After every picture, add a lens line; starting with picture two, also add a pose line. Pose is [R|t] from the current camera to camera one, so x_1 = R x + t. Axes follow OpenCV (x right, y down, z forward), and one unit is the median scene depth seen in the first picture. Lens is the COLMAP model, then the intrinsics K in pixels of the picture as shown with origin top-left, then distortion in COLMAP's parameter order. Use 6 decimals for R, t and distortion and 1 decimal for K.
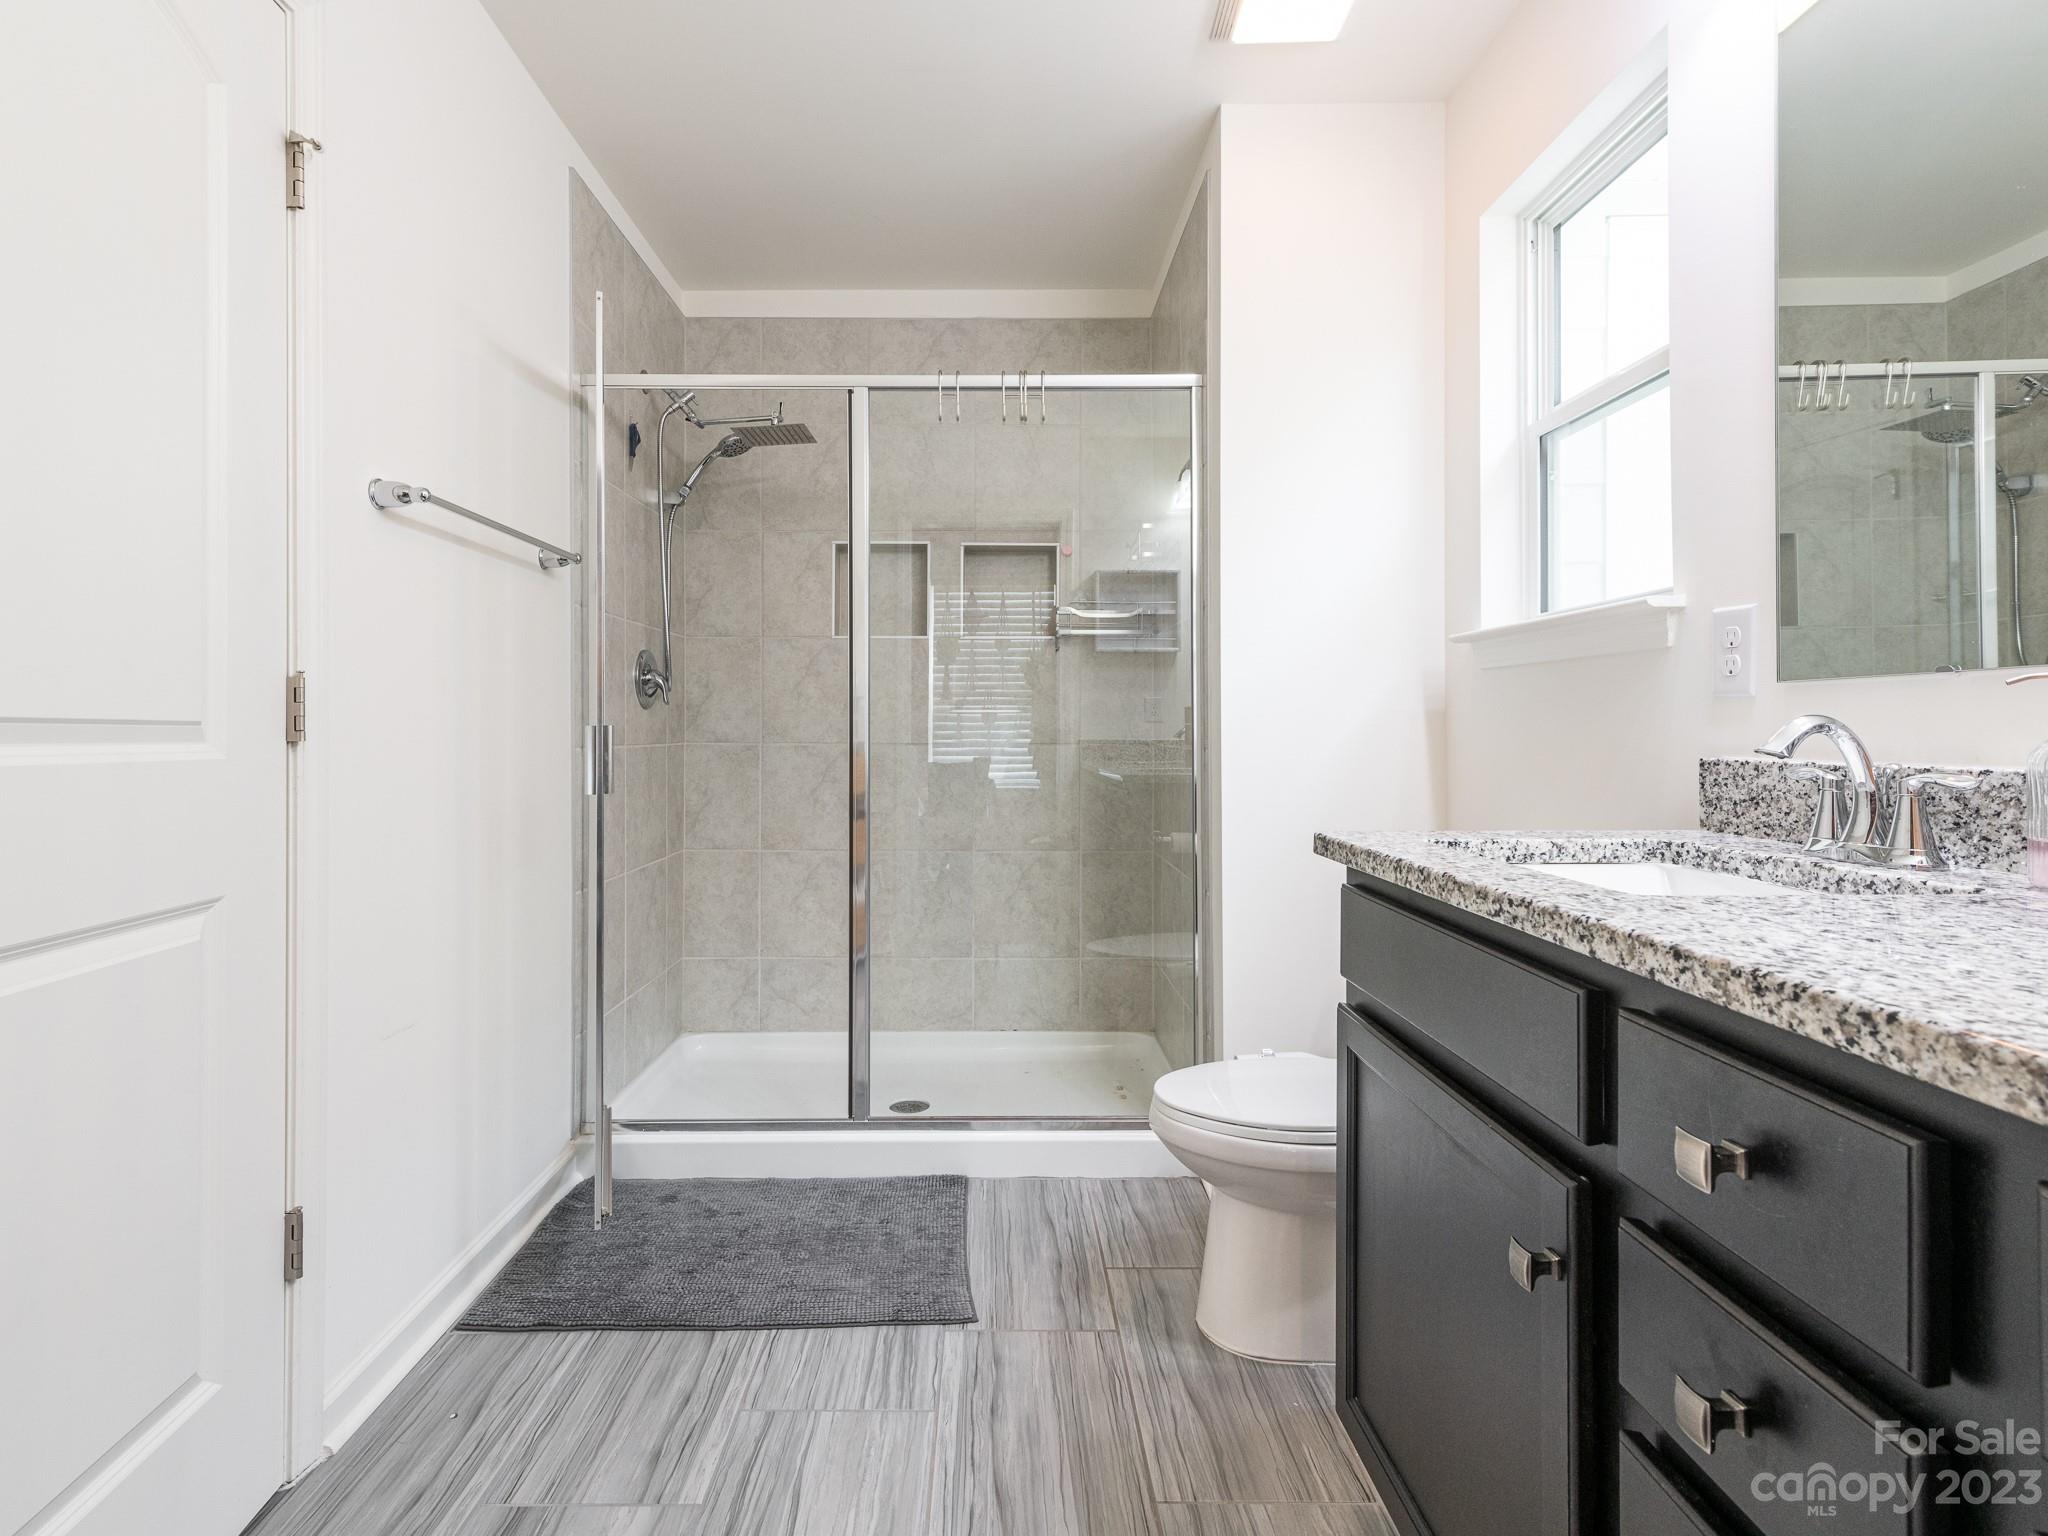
lens RADIAL K [[1060.3, 0, 1017.0], [0, 1060.3, 752.7], [0, 0, 1]] dist [0.014725, -0.001675]
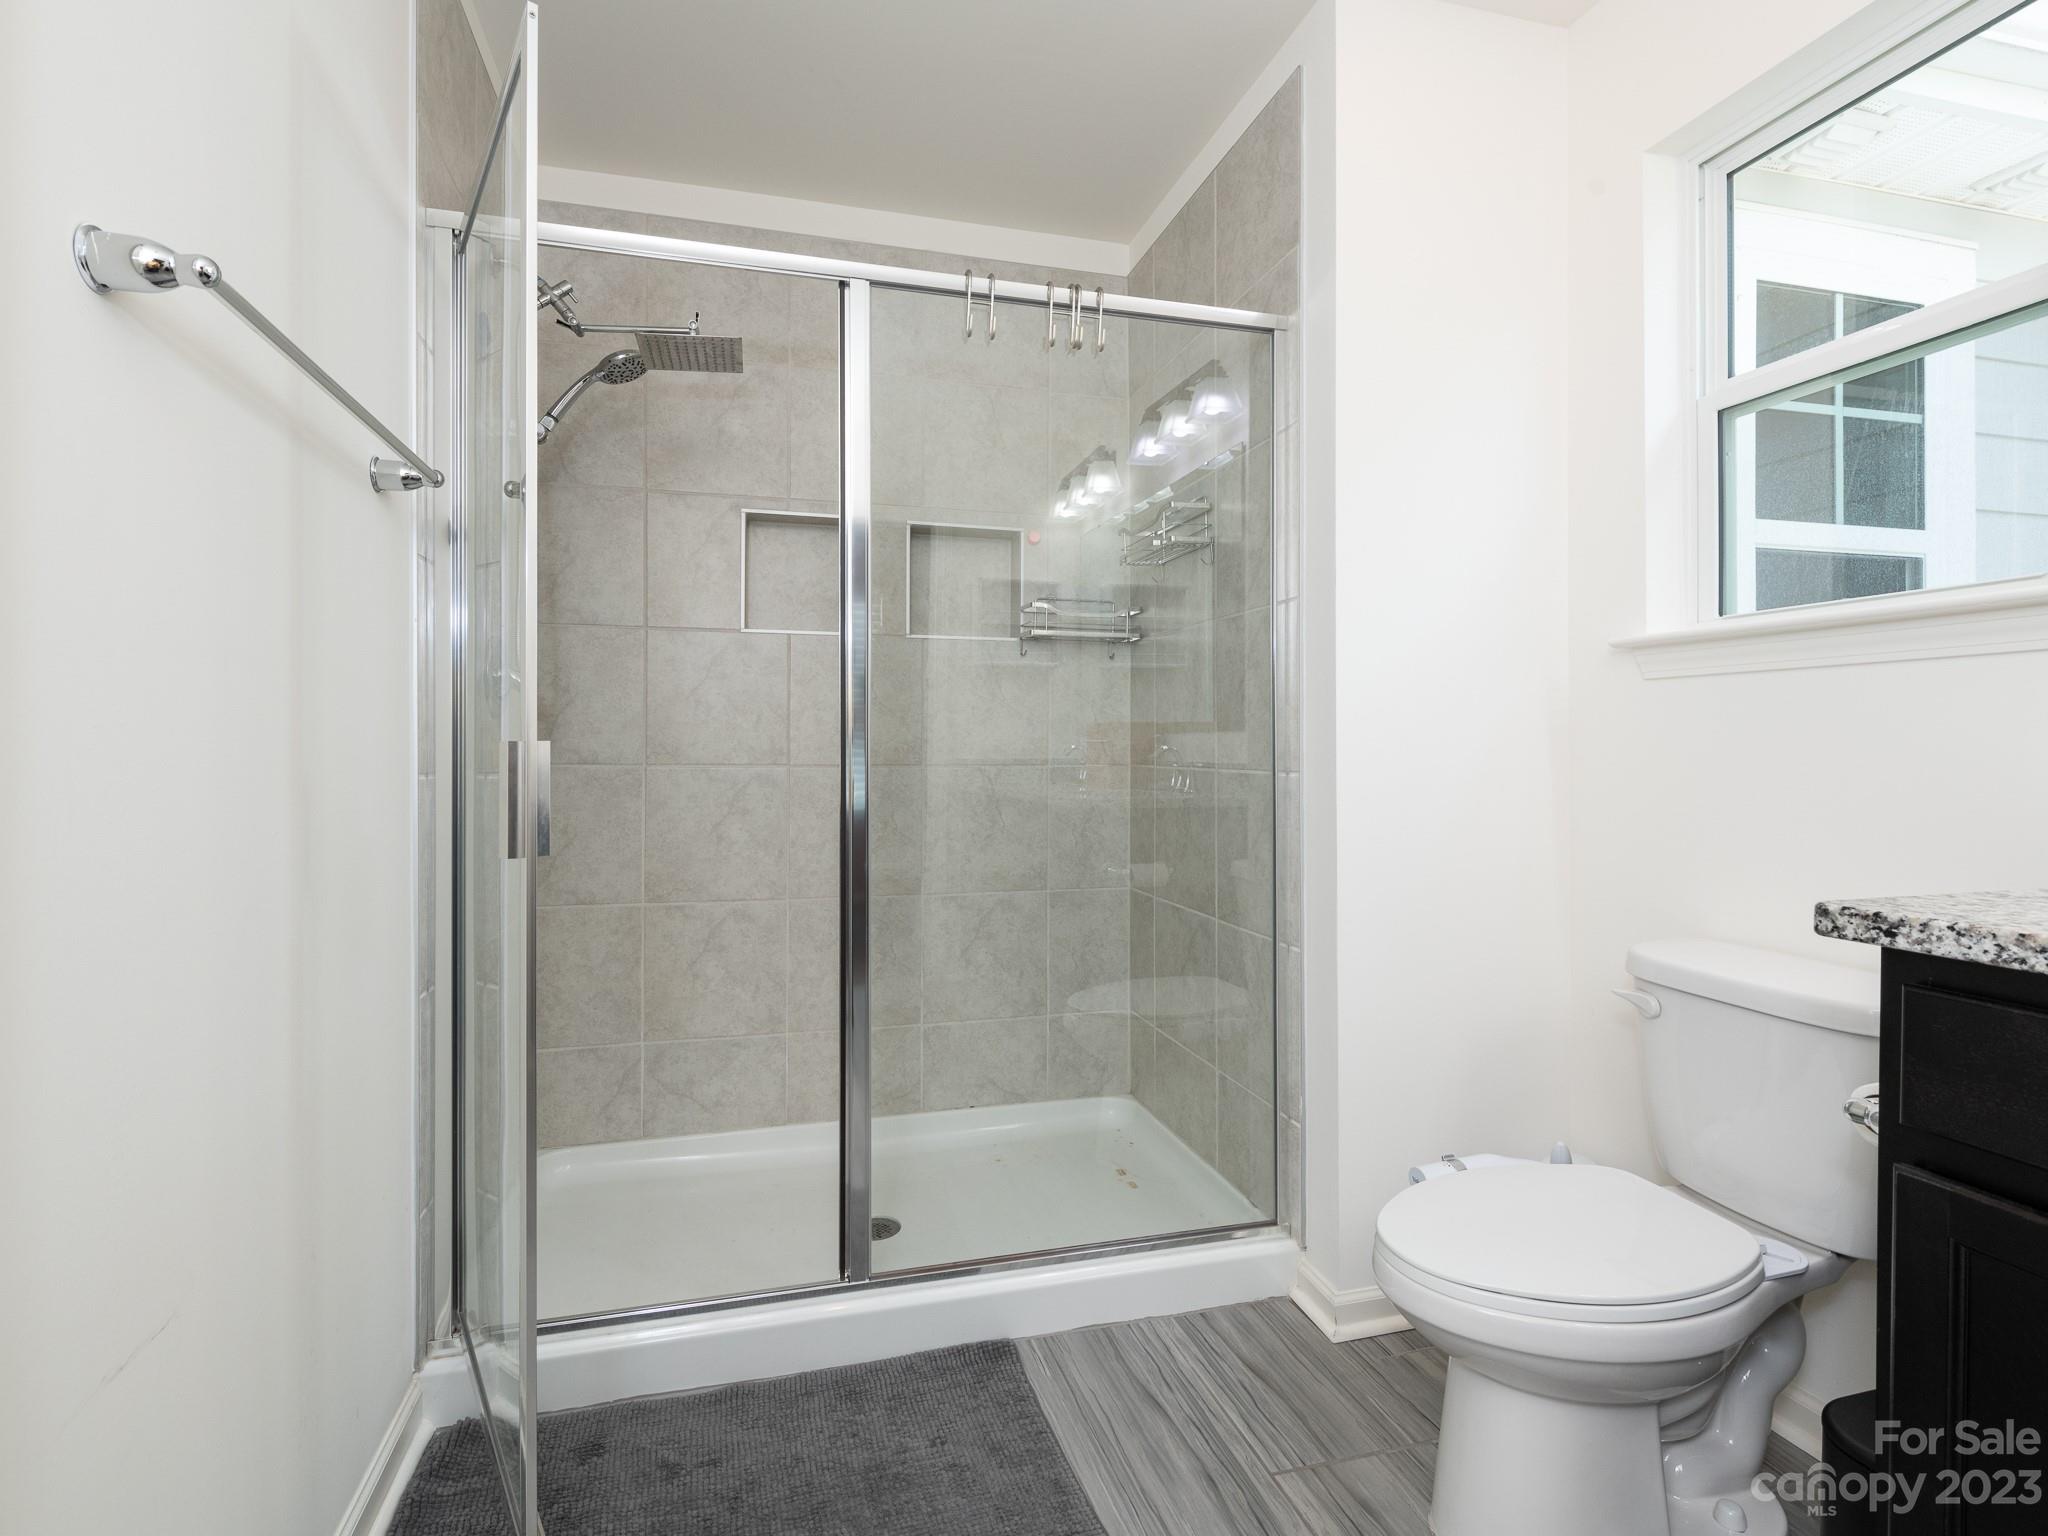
lens RADIAL K [[974.5, 0, 1024.8], [0, 974.5, 766.8], [0, 0, 1]] dist [0.002535, -0.001811]
pose [[0.963094, -0.002253, 0.269156, -0.218199], [0.002864, 0.999994, -0.001875, -0.006880], [-0.269150, 0.002577, 0.963095, 0.321634]]
